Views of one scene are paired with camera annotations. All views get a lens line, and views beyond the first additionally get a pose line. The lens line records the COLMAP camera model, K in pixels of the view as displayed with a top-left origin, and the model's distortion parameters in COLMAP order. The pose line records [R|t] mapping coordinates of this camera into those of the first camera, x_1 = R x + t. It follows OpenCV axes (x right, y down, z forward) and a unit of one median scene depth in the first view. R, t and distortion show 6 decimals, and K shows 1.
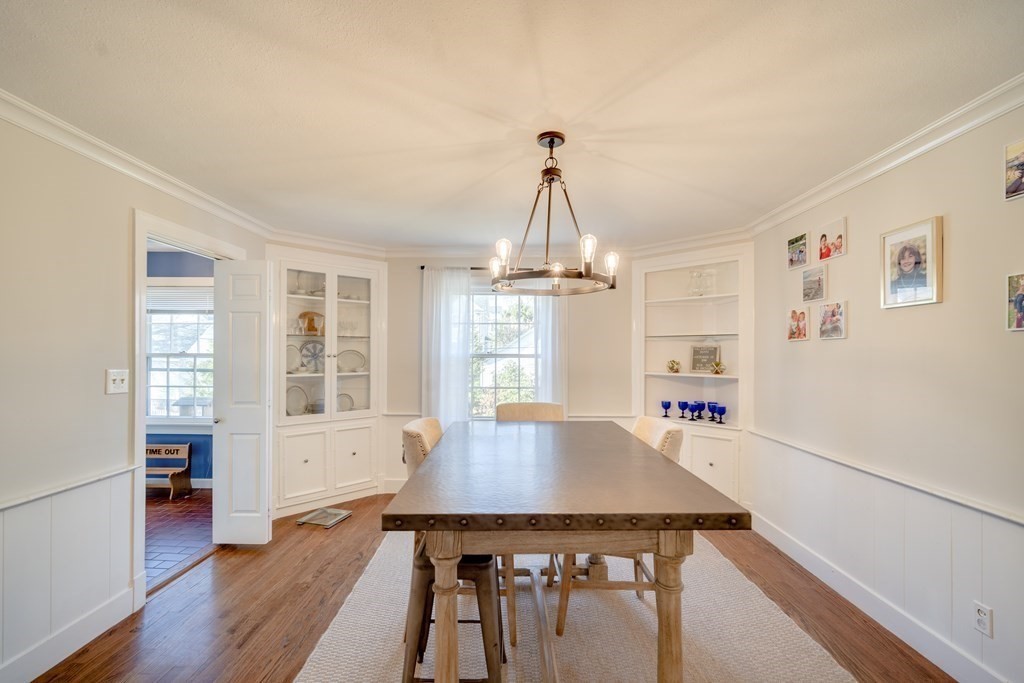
lens RADIAL K [[450.7, 0, 517.5], [0, 450.7, 348.7], [0, 0, 1]] dist [-0.002390, 0.000189]
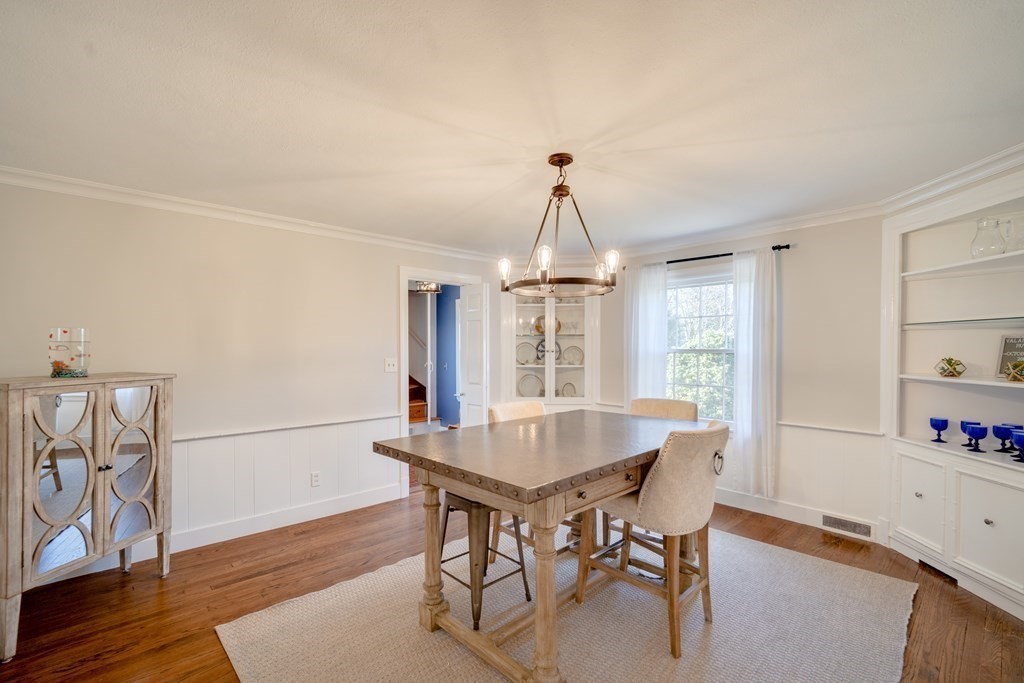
lens RADIAL K [[467.2, 0, 510.8], [0, 467.2, 351.8], [0, 0, 1]] dist [-0.001583, 0.000100]
pose [[0.677805, 0.003407, -0.735234, 0.455954], [0.009813, 0.999858, 0.013680, -0.000093], [0.735176, -0.016487, 0.677676, 0.058076]]
